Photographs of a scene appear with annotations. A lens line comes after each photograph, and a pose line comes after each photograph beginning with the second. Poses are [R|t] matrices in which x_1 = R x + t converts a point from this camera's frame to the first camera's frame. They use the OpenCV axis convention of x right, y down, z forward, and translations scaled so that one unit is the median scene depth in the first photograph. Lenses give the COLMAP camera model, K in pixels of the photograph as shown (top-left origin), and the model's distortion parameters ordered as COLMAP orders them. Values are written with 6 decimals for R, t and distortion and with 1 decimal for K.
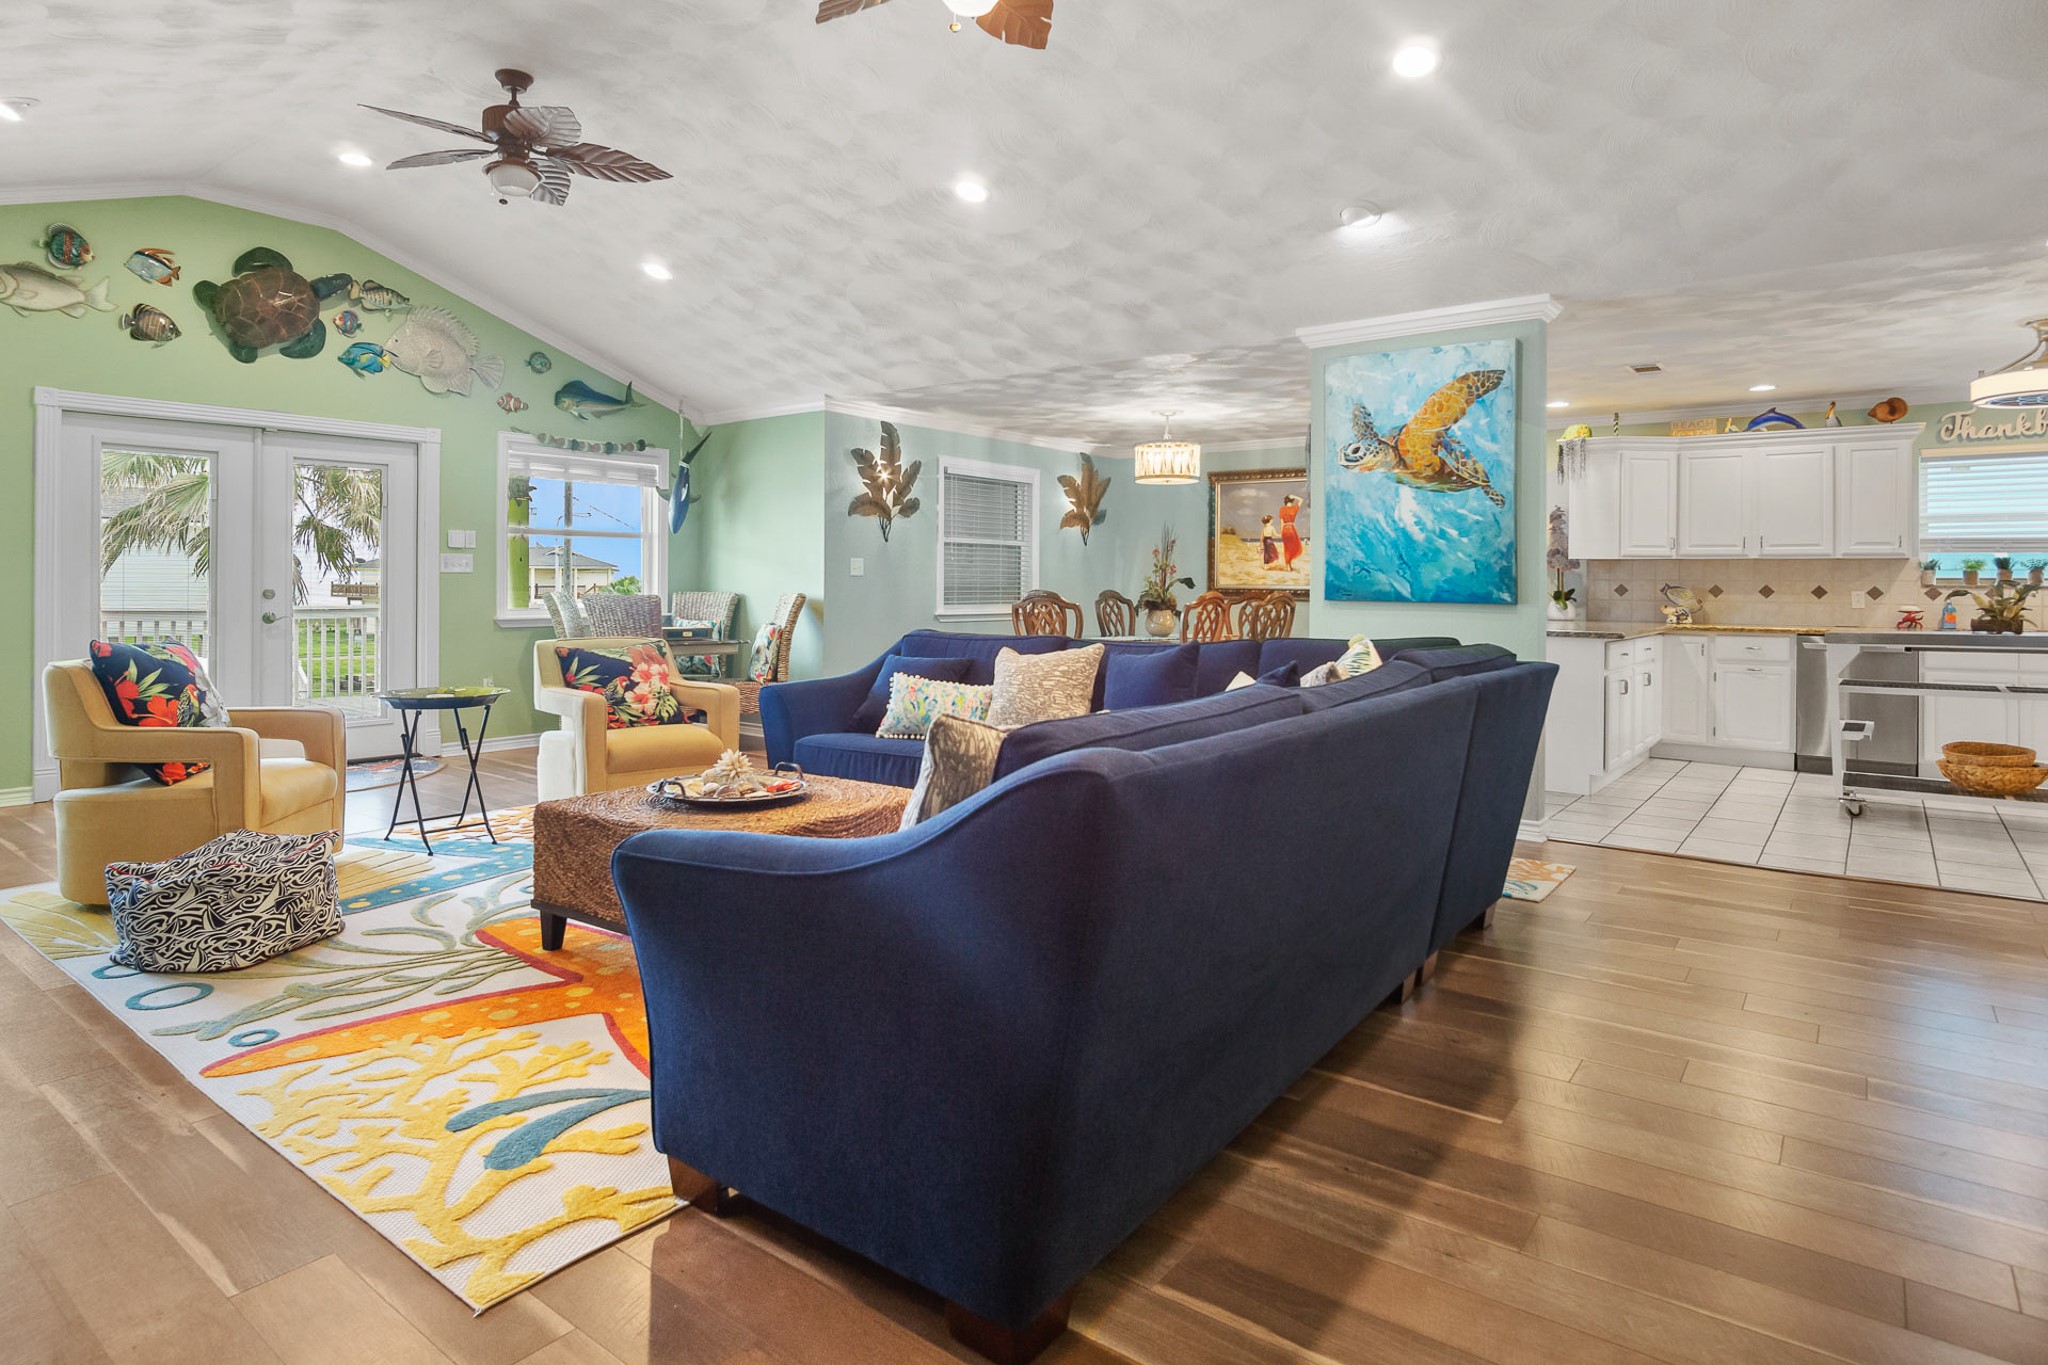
lens RADIAL K [[1113.7, 0, 1007.6], [0, 1113.7, 594.2], [0, 0, 1]] dist [-0.025899, 0.008150]
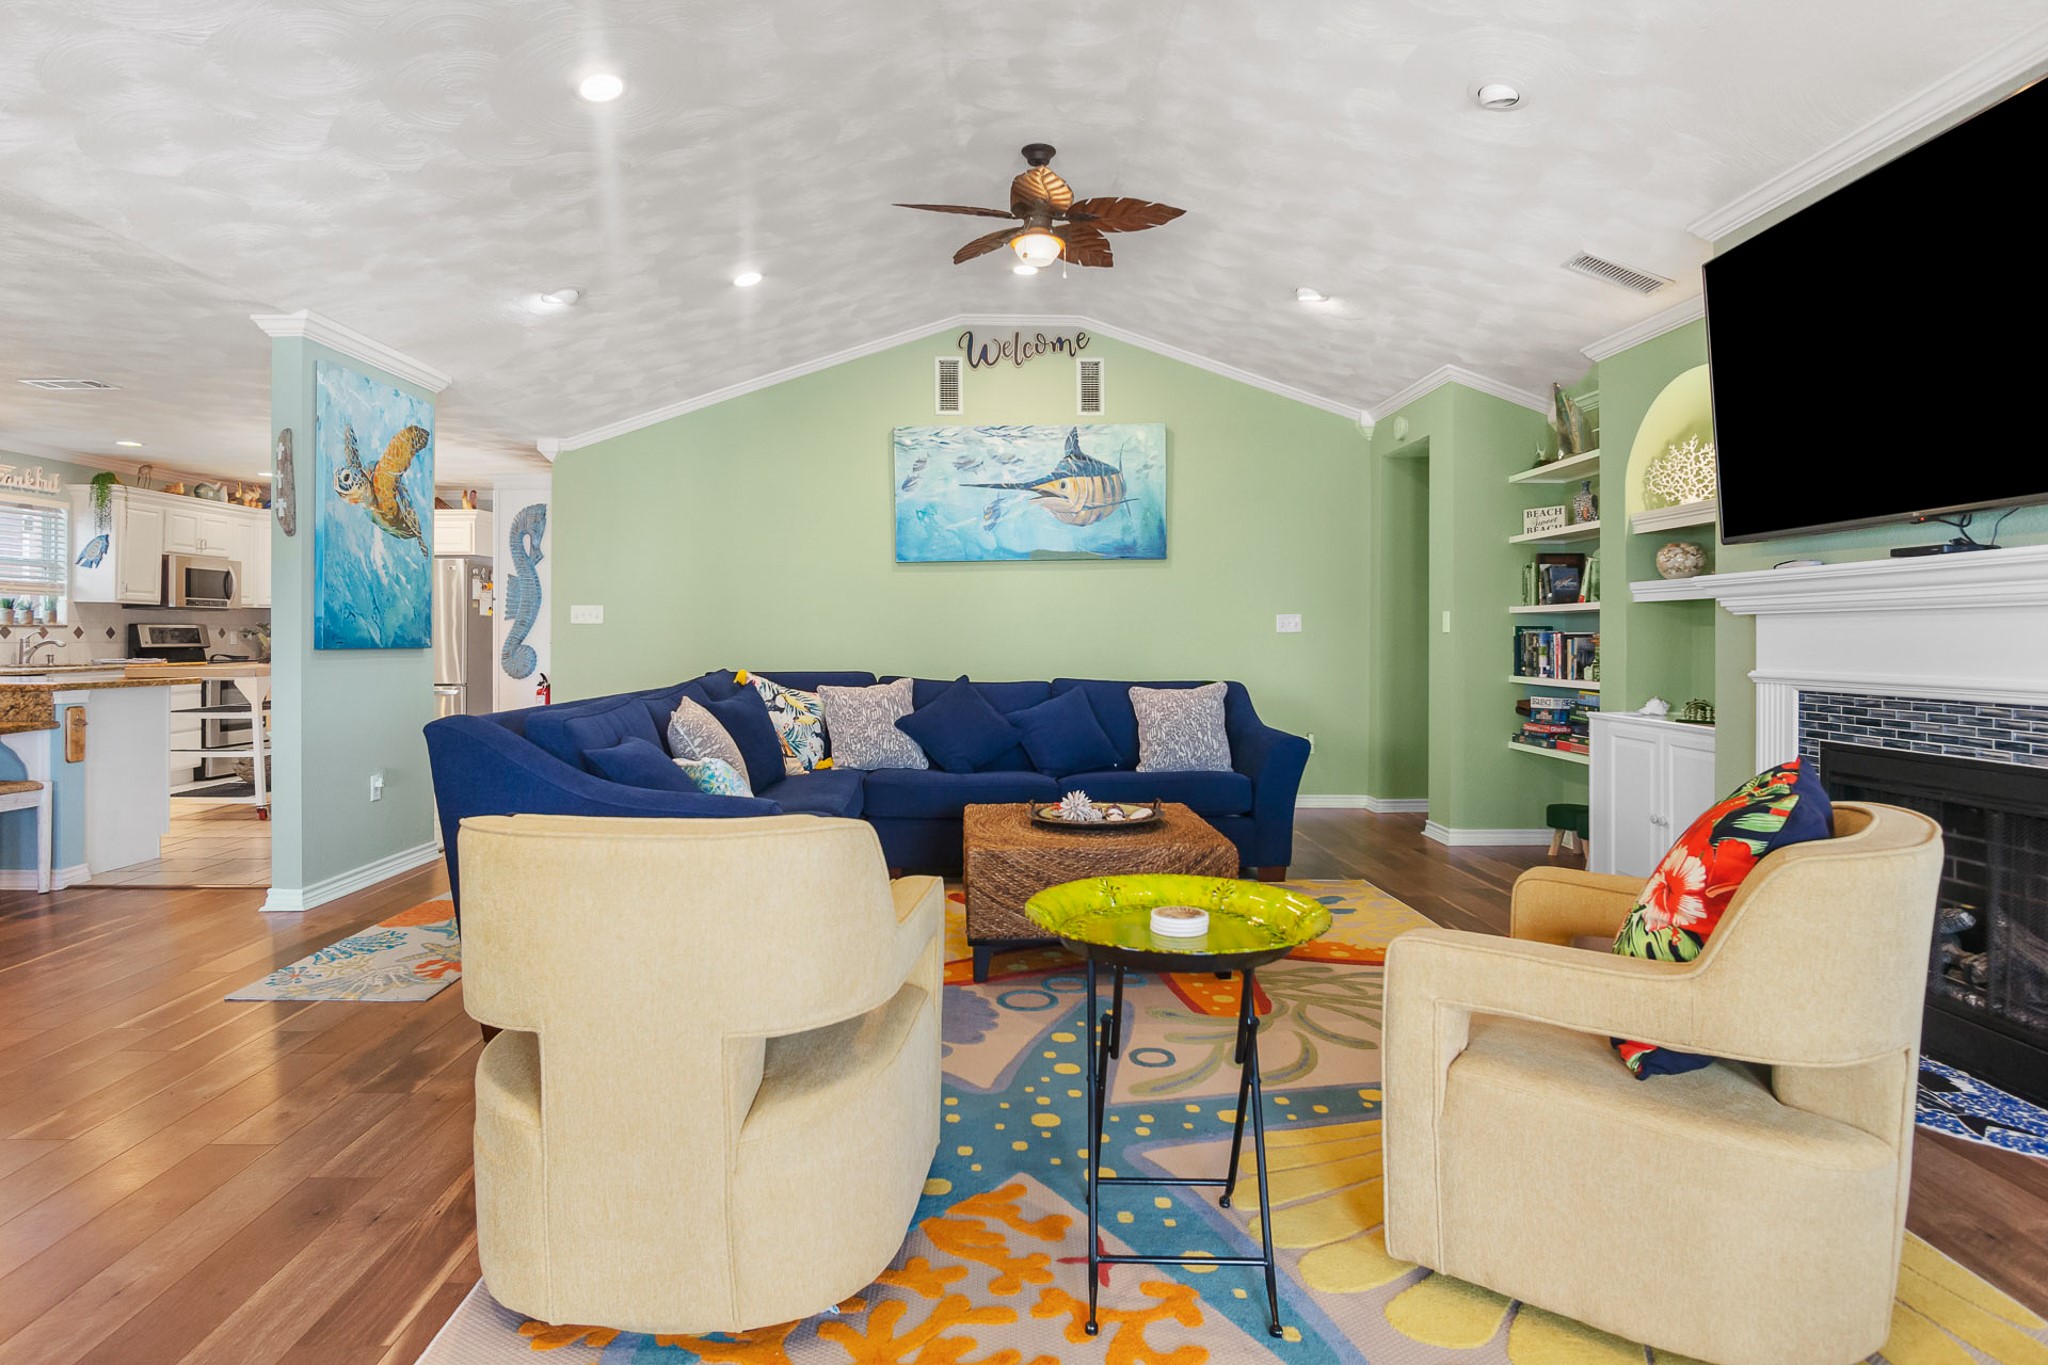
lens RADIAL K [[1112.2, 0, 1010.5], [0, 1112.2, 629.5], [0, 0, 1]] dist [-0.012279, 0.002088]
pose [[-0.633765, -0.007301, 0.773491, -0.556053], [-0.003330, 0.999972, 0.006711, -0.013654], [-0.773518, 0.001678, -0.633772, 0.919432]]
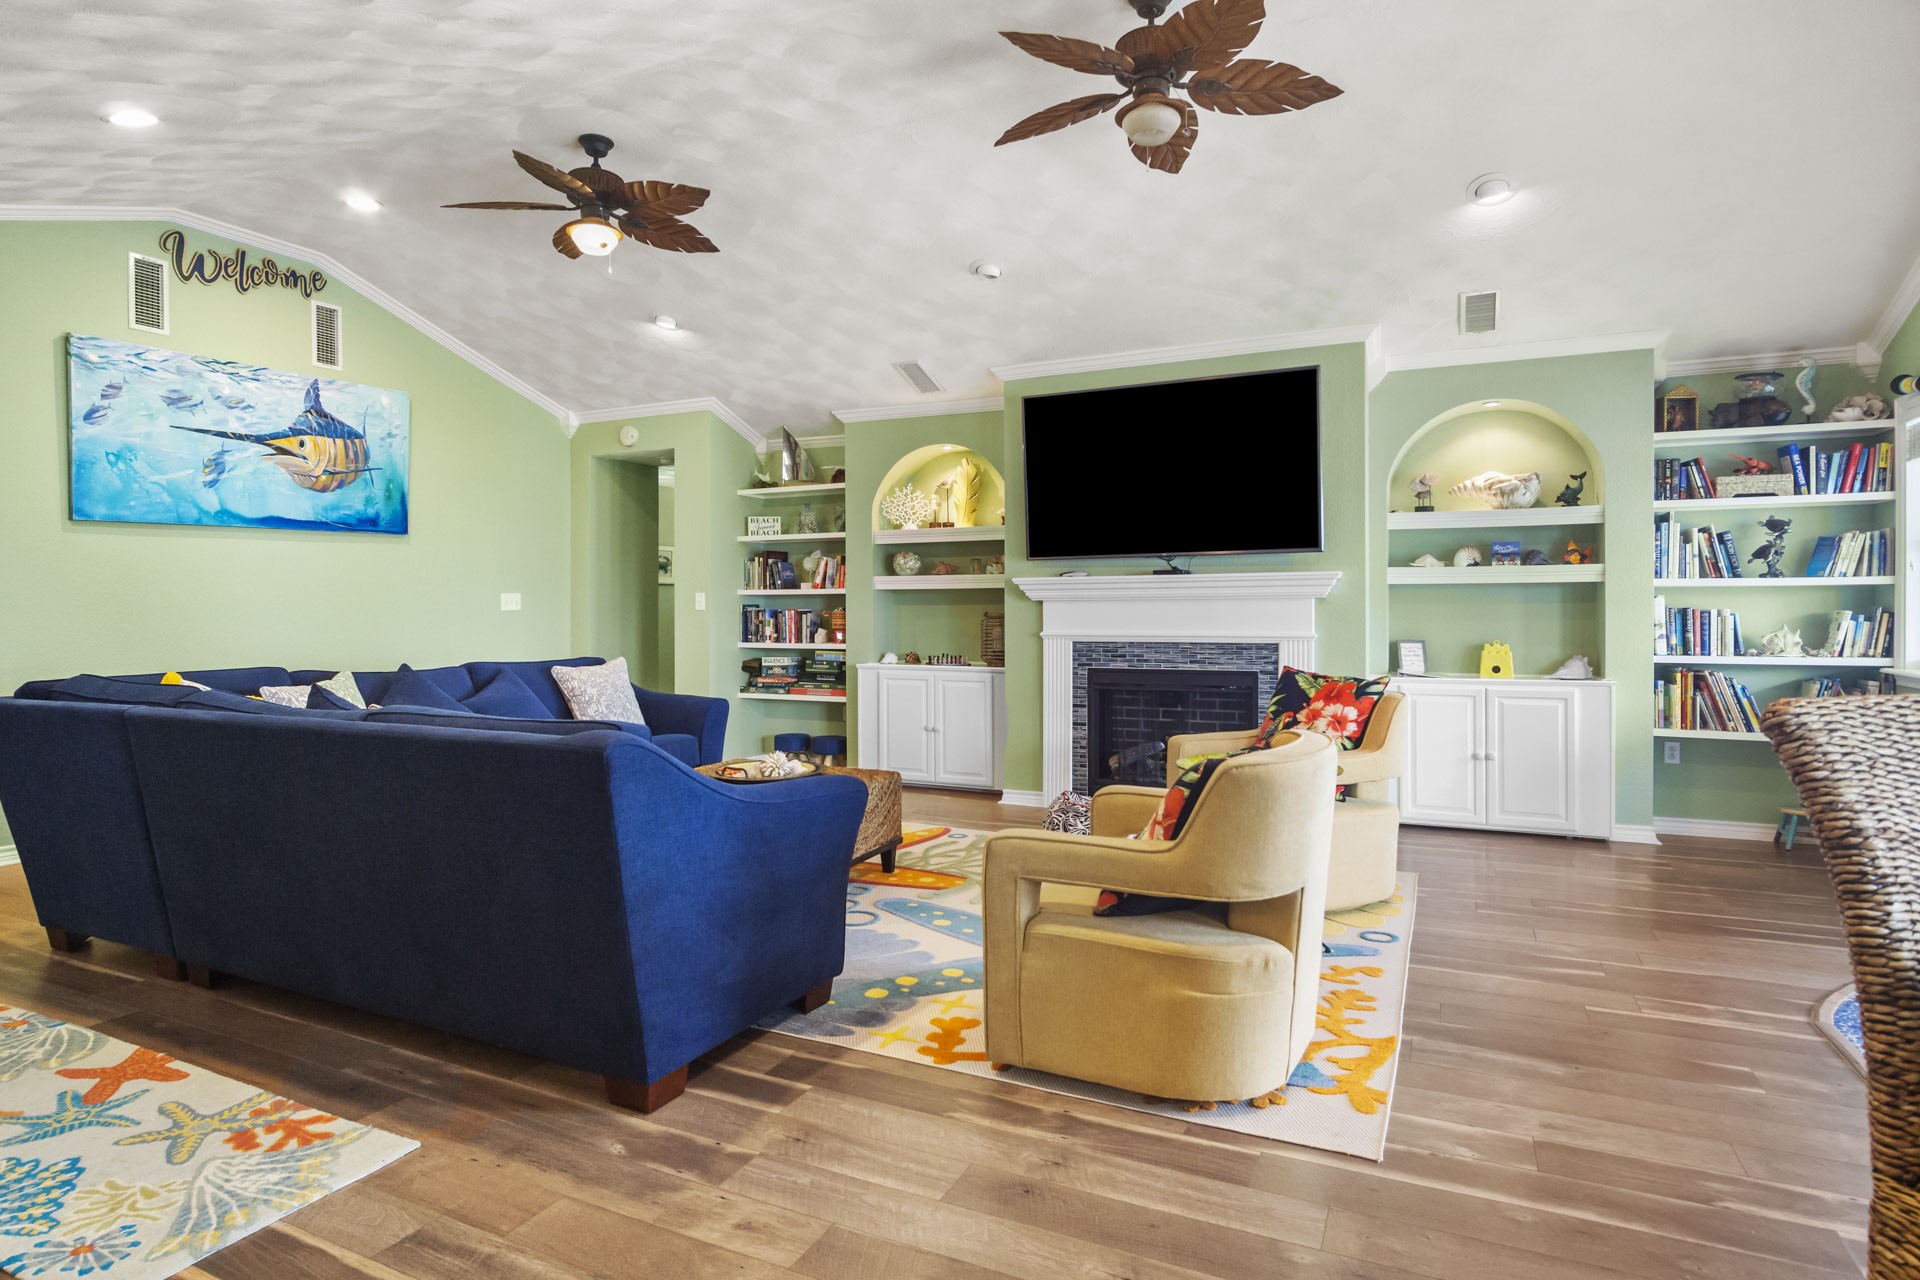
lens RADIAL K [[1039.1, 0, 952.5], [0, 1039.1, 610.0], [0, 0, 1]] dist [-0.016555, 0.001893]
pose [[-0.976551, -0.004203, -0.215244, -0.098619], [-0.006586, 0.999925, 0.010359, -0.019117], [0.215184, 0.011533, -0.976505, 1.165567]]
